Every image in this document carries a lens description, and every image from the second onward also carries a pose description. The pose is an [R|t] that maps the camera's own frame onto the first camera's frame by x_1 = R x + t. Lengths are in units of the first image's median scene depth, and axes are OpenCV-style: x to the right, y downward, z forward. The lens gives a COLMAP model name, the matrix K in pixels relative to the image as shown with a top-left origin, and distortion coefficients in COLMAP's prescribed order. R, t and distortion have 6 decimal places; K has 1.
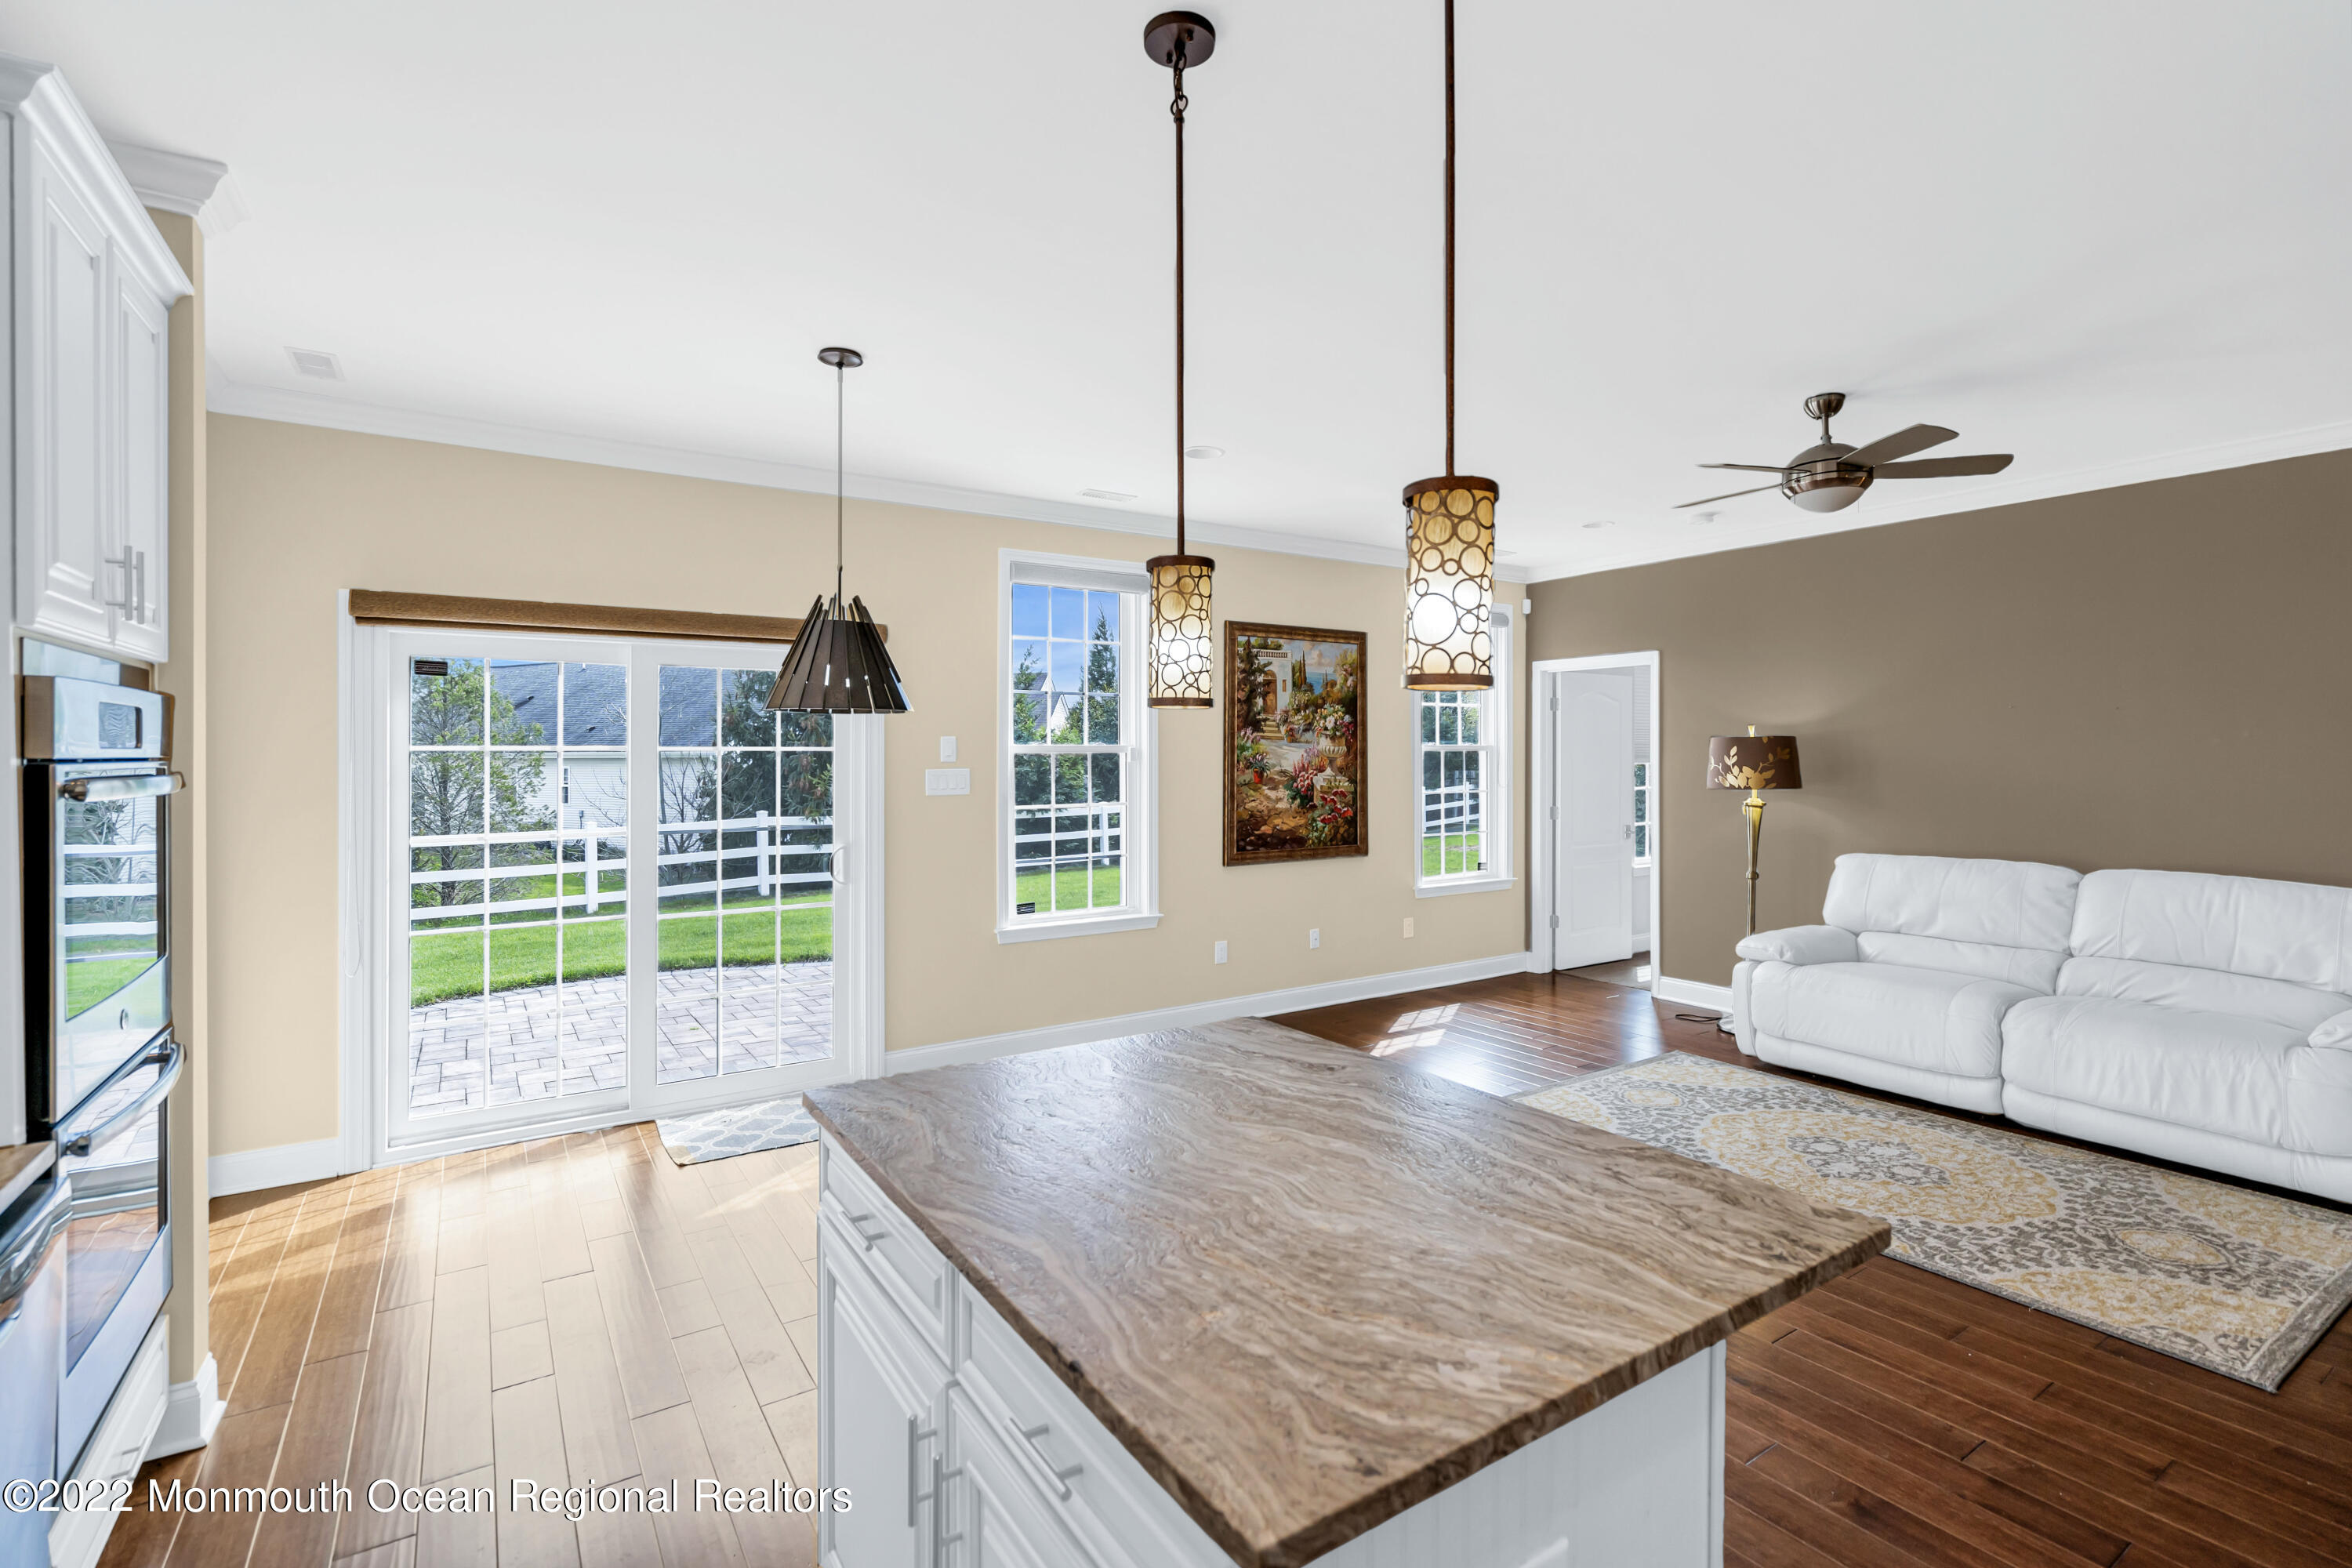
lens RADIAL K [[1081.4, 0, 1204.6], [0, 1081.4, 759.0], [0, 0, 1]] dist [-0.003519, 0.000685]
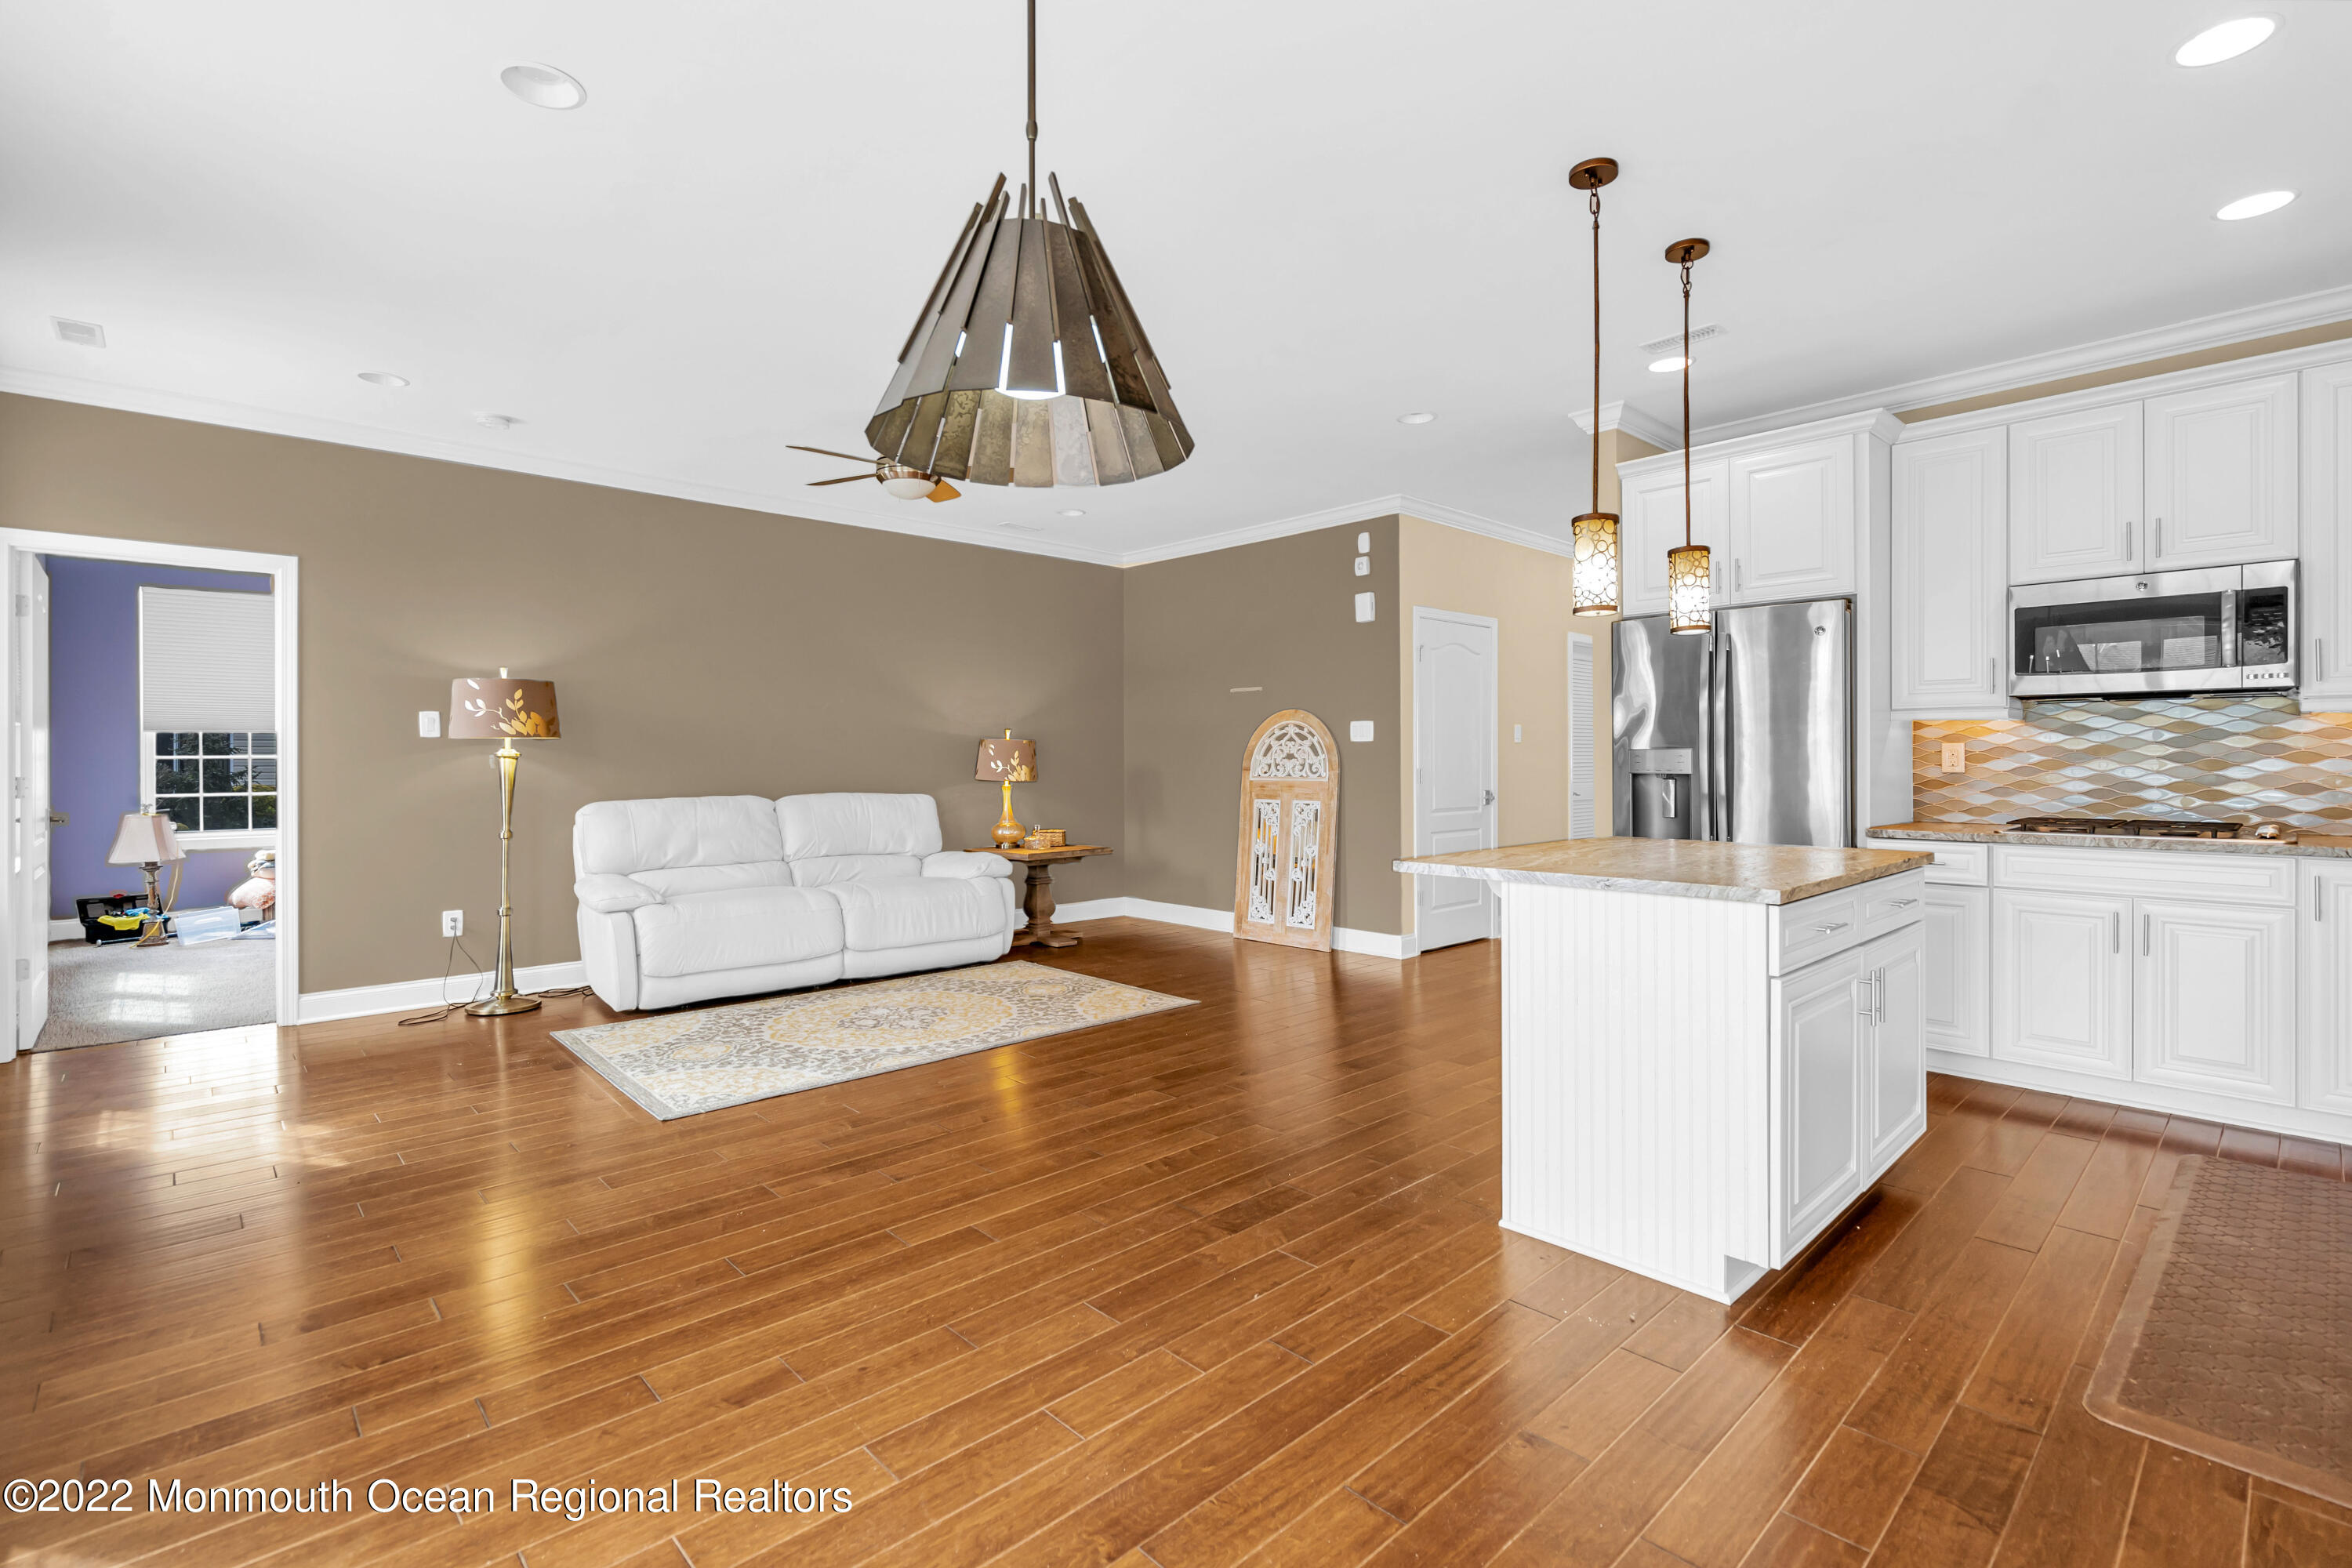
lens RADIAL K [[1069.9, 0, 1173.3], [0, 1069.9, 760.0], [0, 0, 1]] dist [0.002601, 0.000246]
pose [[-0.141623, 0.002489, 0.989918, -0.639398], [0.006931, 0.999975, -0.001523, 0.071379], [-0.989896, 0.006645, -0.141637, 0.813119]]
